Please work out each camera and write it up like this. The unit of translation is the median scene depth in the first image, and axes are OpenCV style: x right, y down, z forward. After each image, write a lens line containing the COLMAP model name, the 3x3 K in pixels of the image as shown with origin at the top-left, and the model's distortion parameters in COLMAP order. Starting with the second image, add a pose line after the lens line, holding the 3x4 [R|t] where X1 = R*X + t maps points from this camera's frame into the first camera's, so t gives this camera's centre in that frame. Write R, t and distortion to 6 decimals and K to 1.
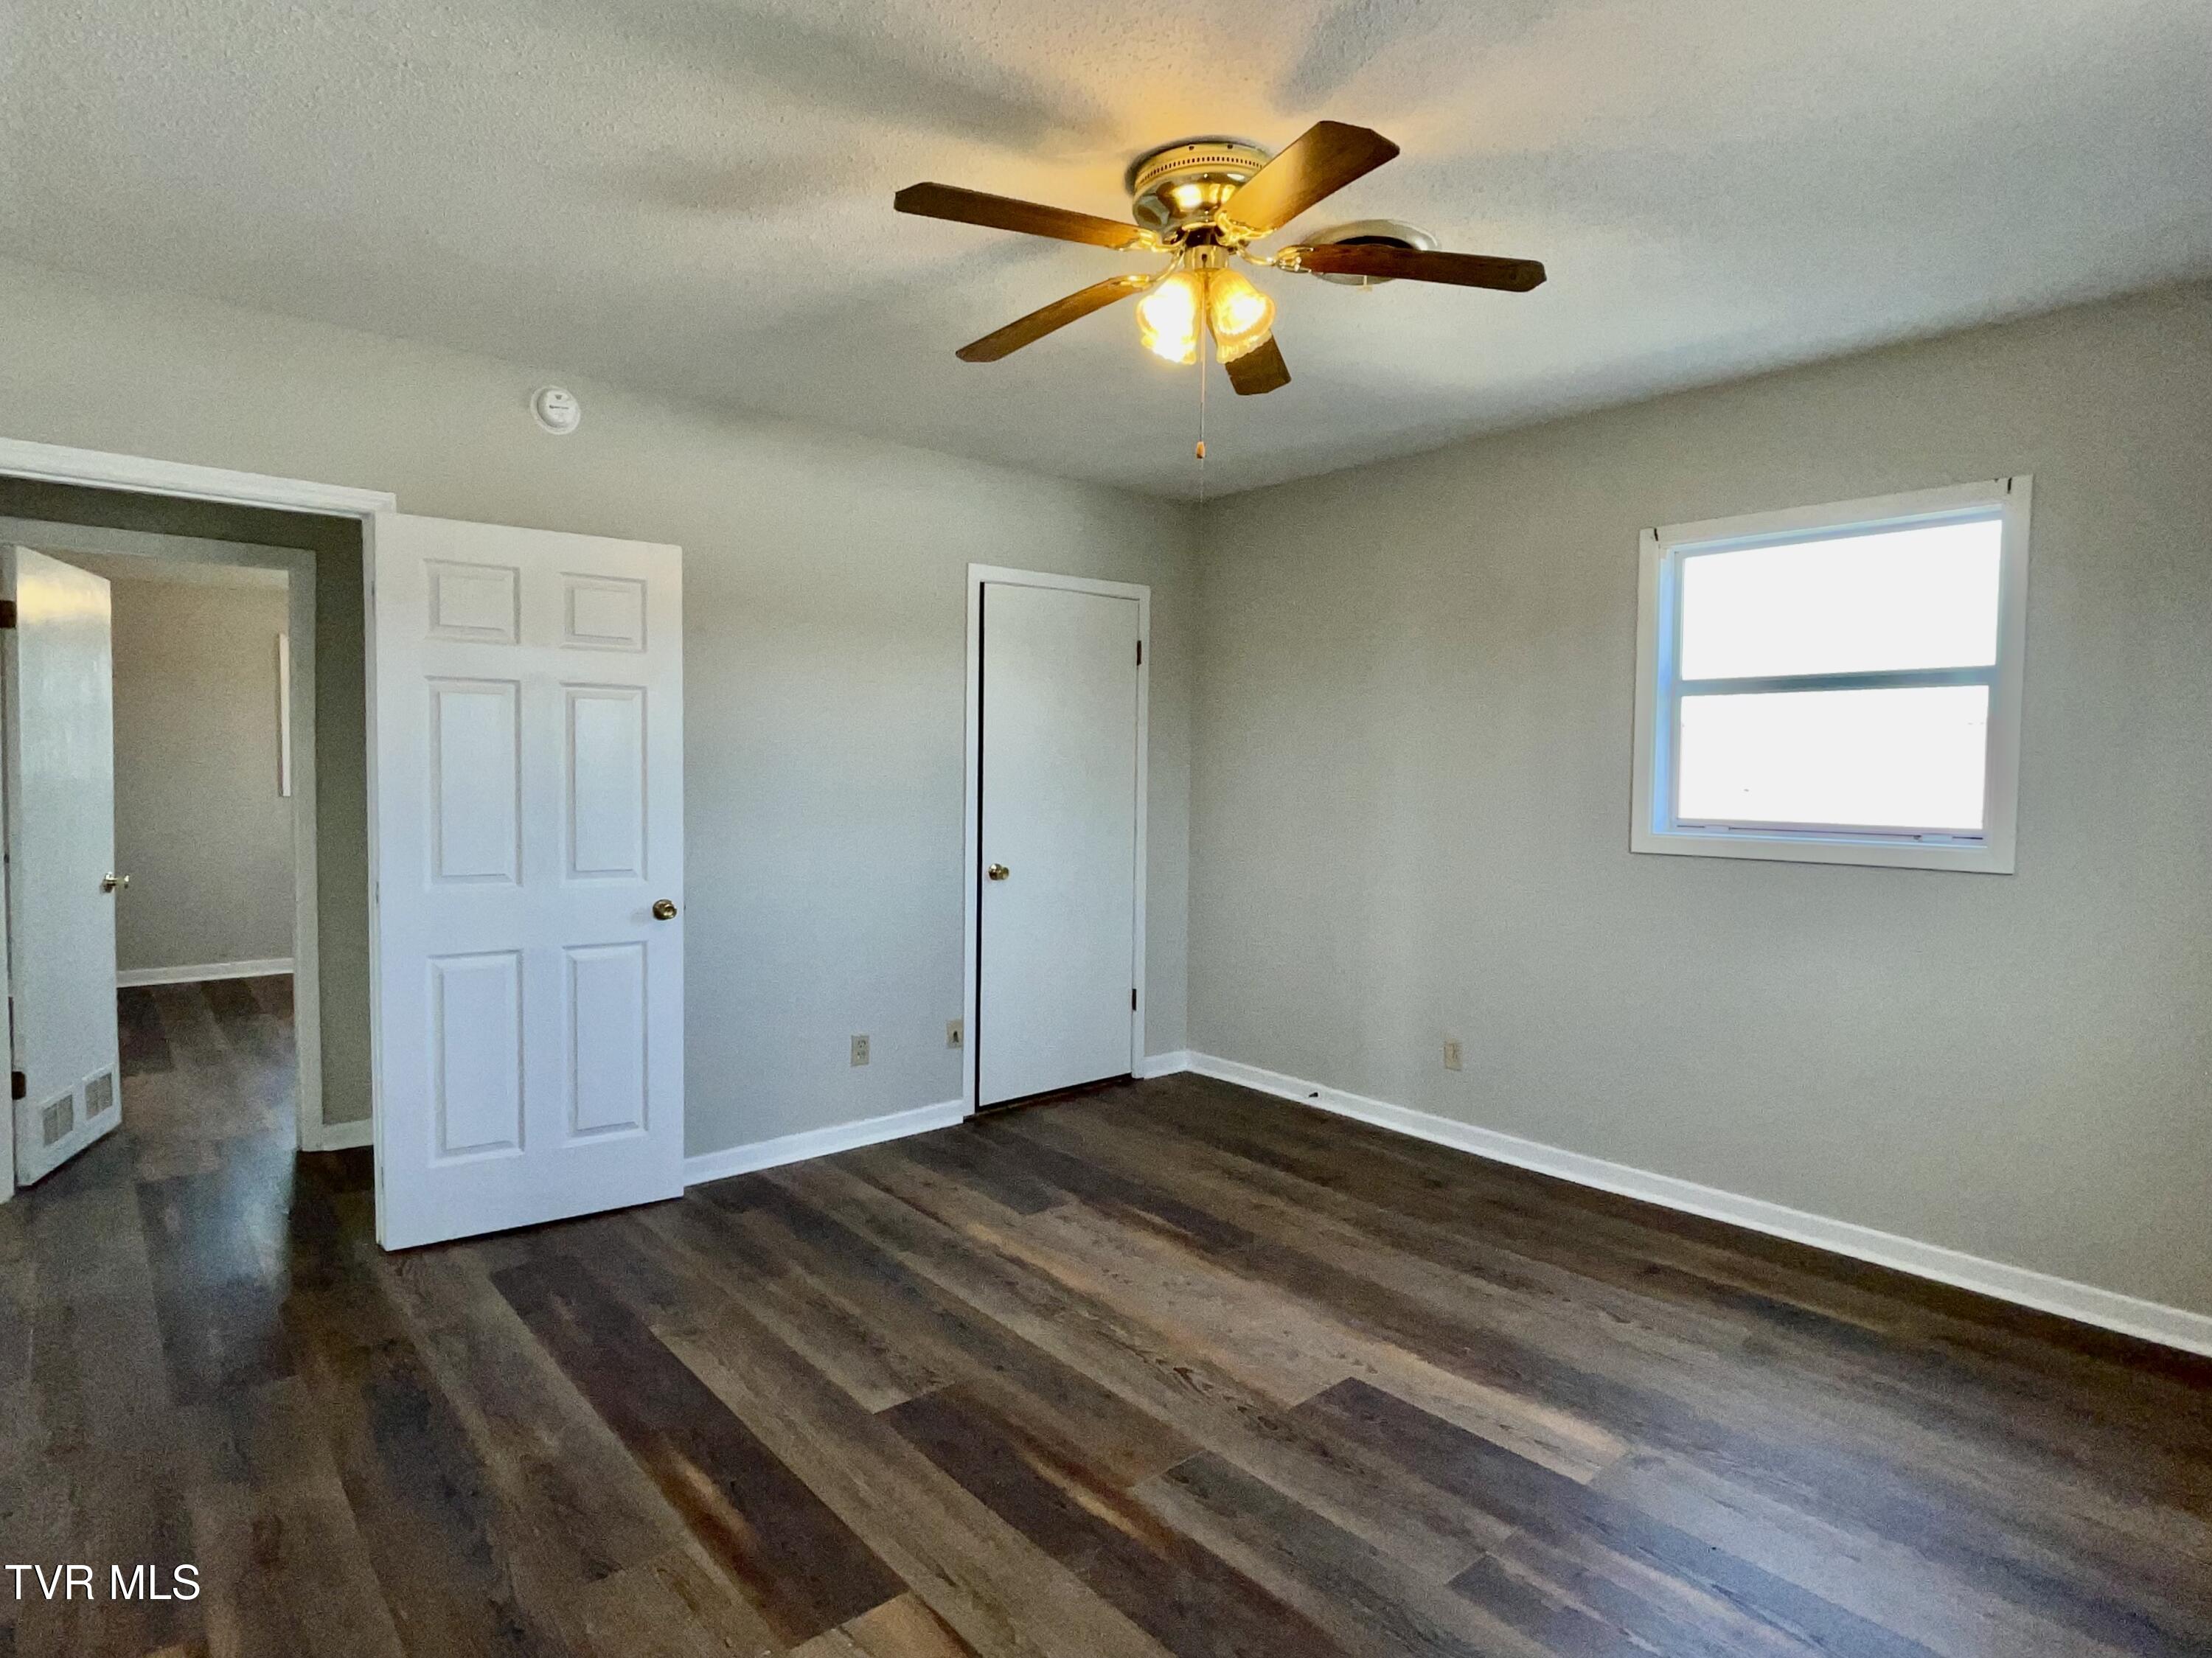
lens RADIAL K [[1181.5, 0, 1099.5], [0, 1181.5, 824.9], [0, 0, 1]] dist [-0.004376, 0.000272]
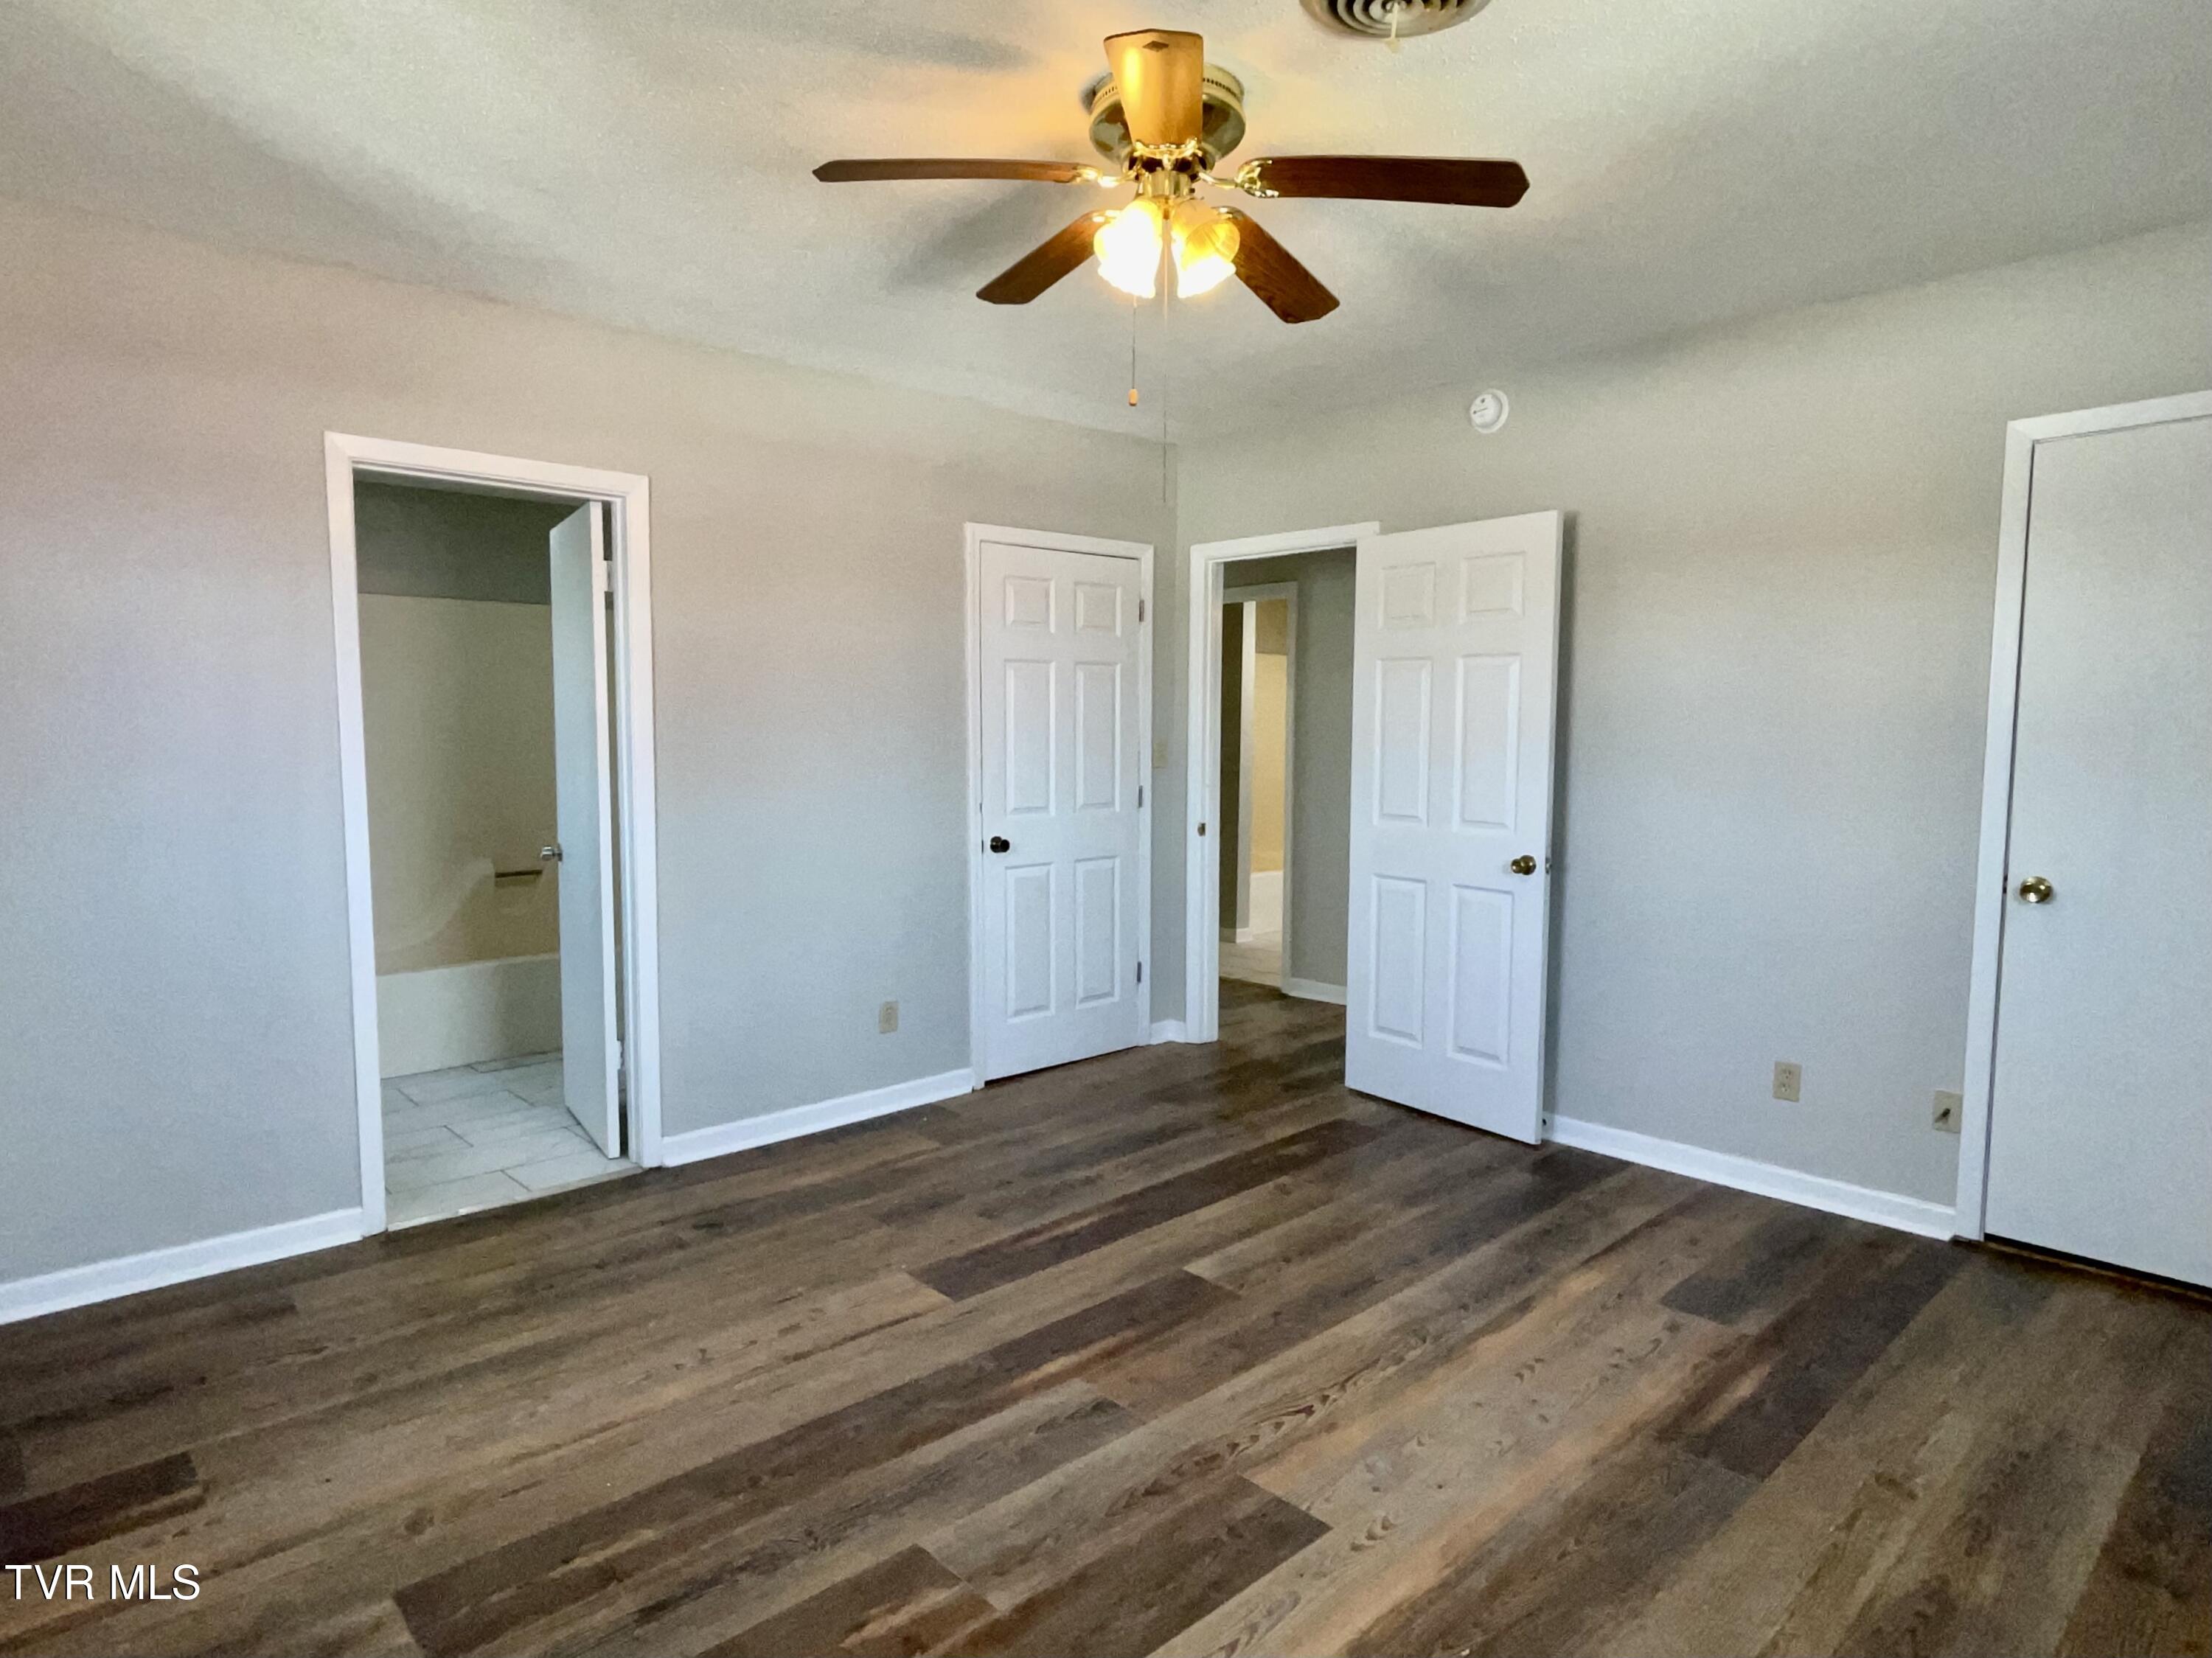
lens RADIAL K [[1181.5, 0, 1099.5], [0, 1181.5, 824.9], [0, 0, 1]] dist [-0.004376, 0.000272]
pose [[0.084371, 0.078551, -0.993333, 0.696781], [-0.057426, 0.995614, 0.073854, -0.021254], [0.994778, 0.050812, 0.088512, 0.579681]]
